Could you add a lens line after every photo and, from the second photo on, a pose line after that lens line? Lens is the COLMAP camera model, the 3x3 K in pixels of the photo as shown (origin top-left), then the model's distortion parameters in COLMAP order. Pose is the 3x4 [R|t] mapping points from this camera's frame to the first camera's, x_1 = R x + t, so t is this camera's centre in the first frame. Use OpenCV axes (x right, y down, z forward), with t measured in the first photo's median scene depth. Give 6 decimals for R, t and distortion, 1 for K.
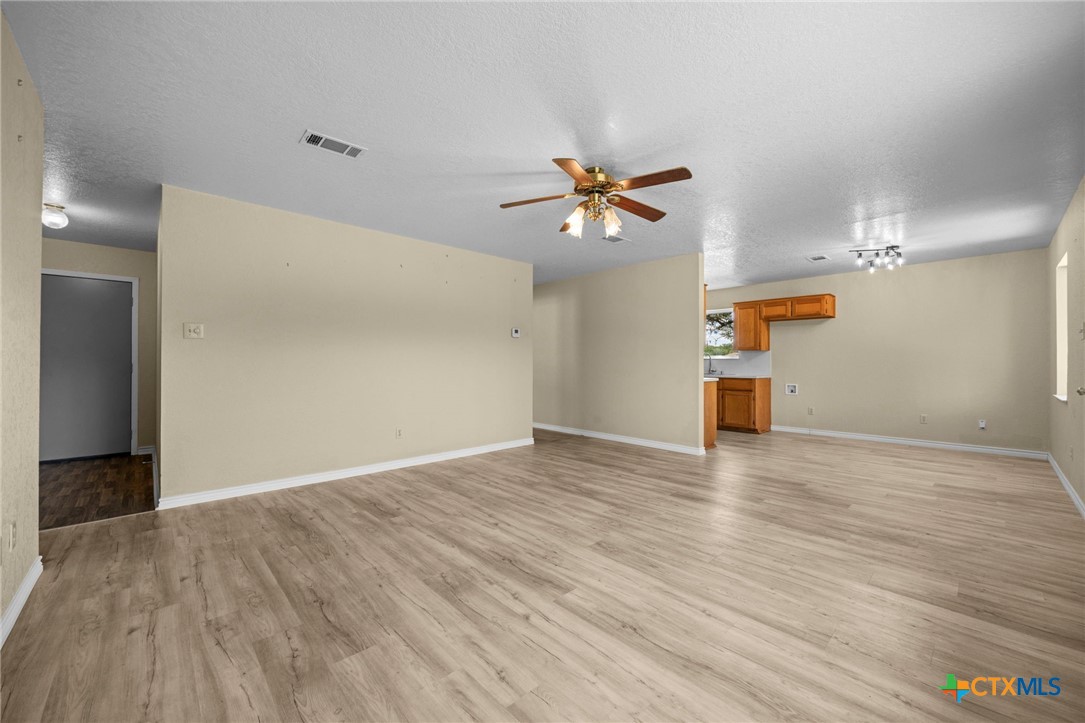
lens RADIAL K [[424.5, 0, 535.7], [0, 424.5, 355.5], [0, 0, 1]] dist [0.001773, 0.000016]
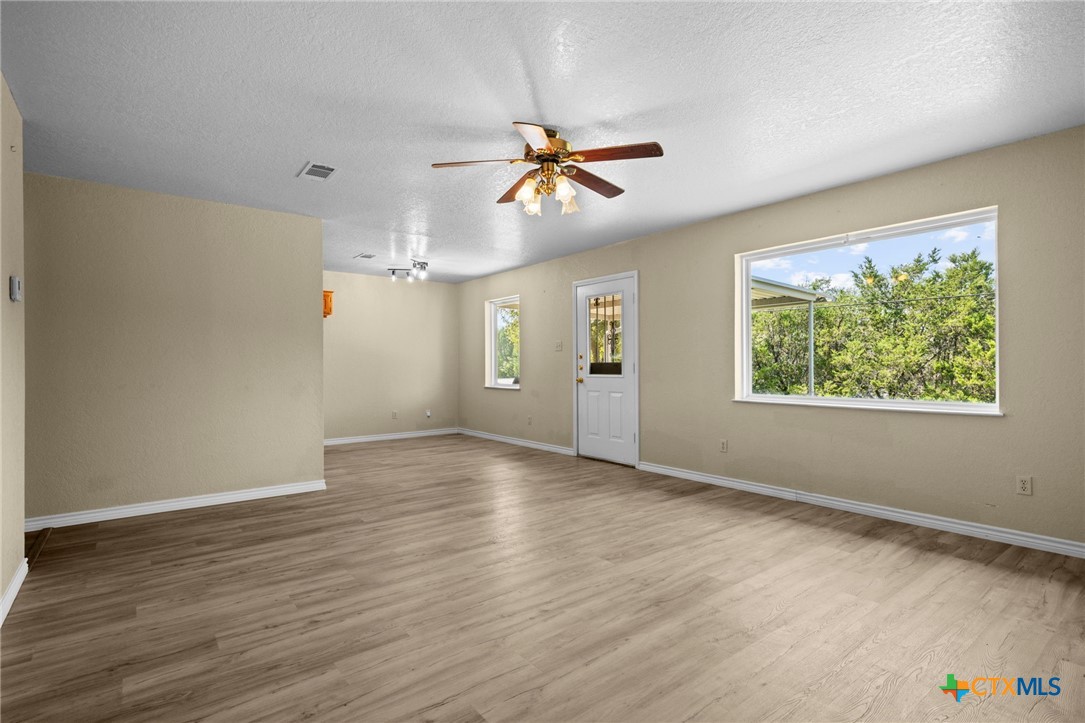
lens RADIAL K [[533.2, 0, 538.9], [0, 533.2, 365.4], [0, 0, 1]] dist [-0.001470, 0.008106]
pose [[0.086566, -0.004697, 0.996235, -0.880483], [-0.007258, 0.999959, 0.005346, 0.011331], [-0.996220, -0.007693, 0.086529, 0.901659]]
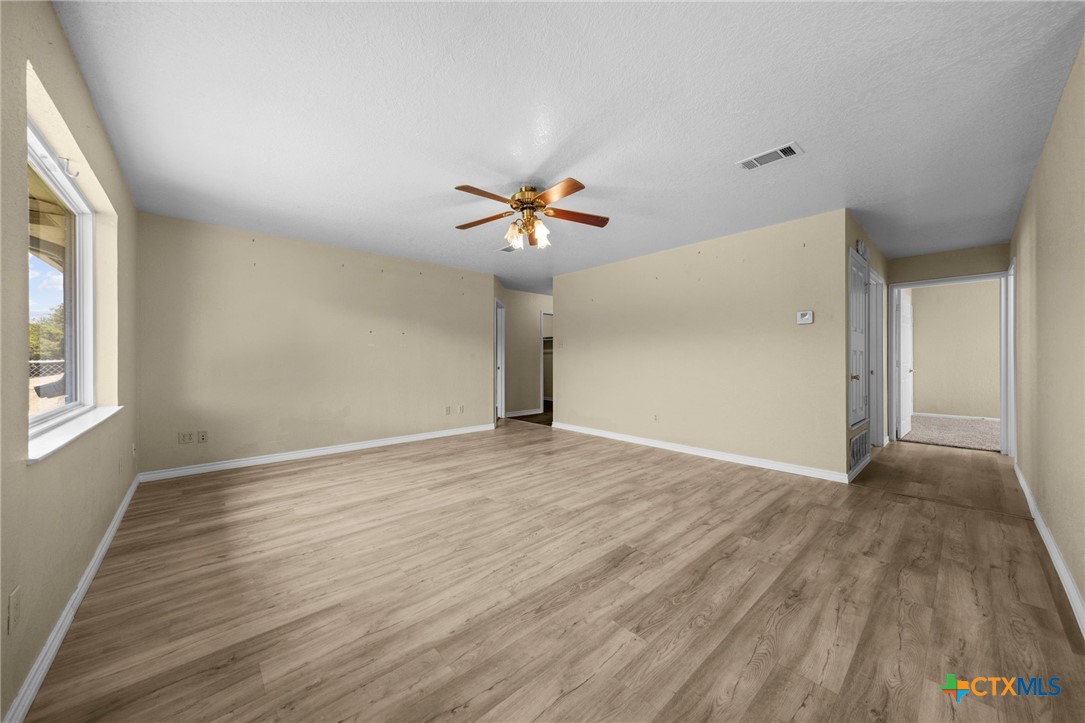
lens RADIAL K [[376.5, 0, 541.6], [0, 376.5, 359.3], [0, 0, 1]] dist [0.000529, -0.000186]
pose [[-0.010785, -0.000605, -0.999942, 1.106817], [0.014246, 0.999898, -0.000759, 0.017229], [0.999840, -0.014253, -0.010775, 1.013317]]
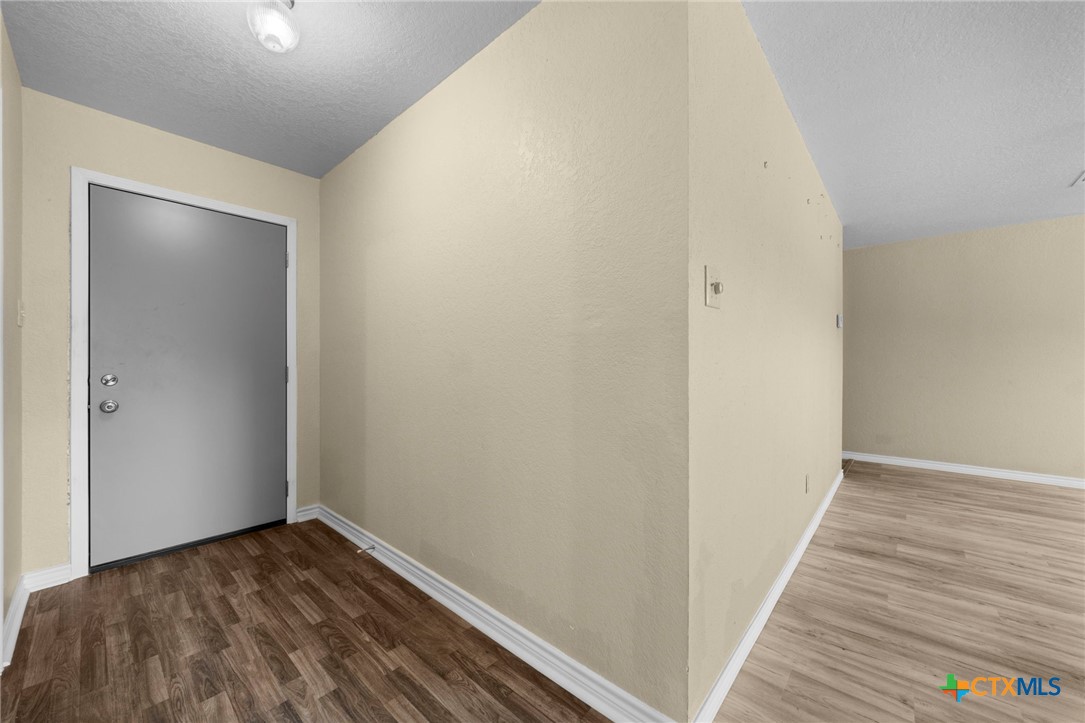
lens RADIAL K [[403.5, 0, 542.5], [0, 403.5, 361.5], [0, 0, 1]] dist [-0.000297, 0.000252]
pose [[0.995209, 0.000931, 0.097767, -1.096126], [-0.001840, 0.999956, 0.009205, 0.010429], [-0.097754, -0.009341, 0.995167, 0.697082]]
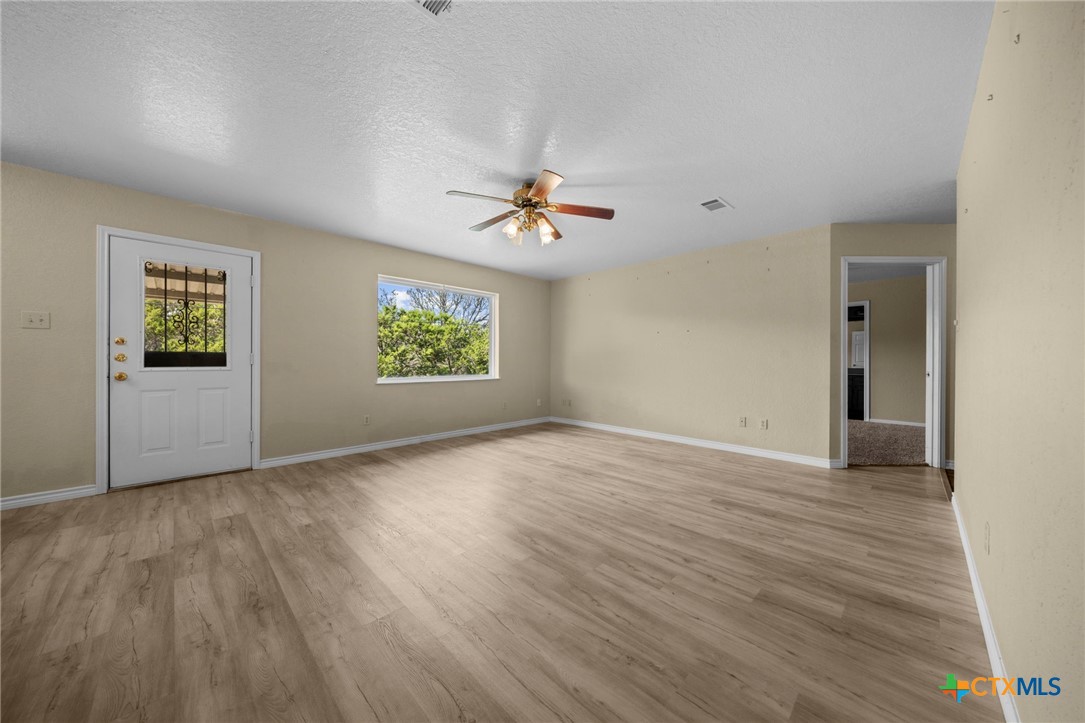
lens RADIAL K [[376.5, 0, 541.6], [0, 376.5, 359.3], [0, 0, 1]] dist [0.000529, -0.000186]
pose [[-0.999124, -0.006449, -0.041337, 0.141263], [-0.005895, 0.999891, -0.013517, 0.039855], [0.041420, -0.013262, -0.999054, 1.949005]]
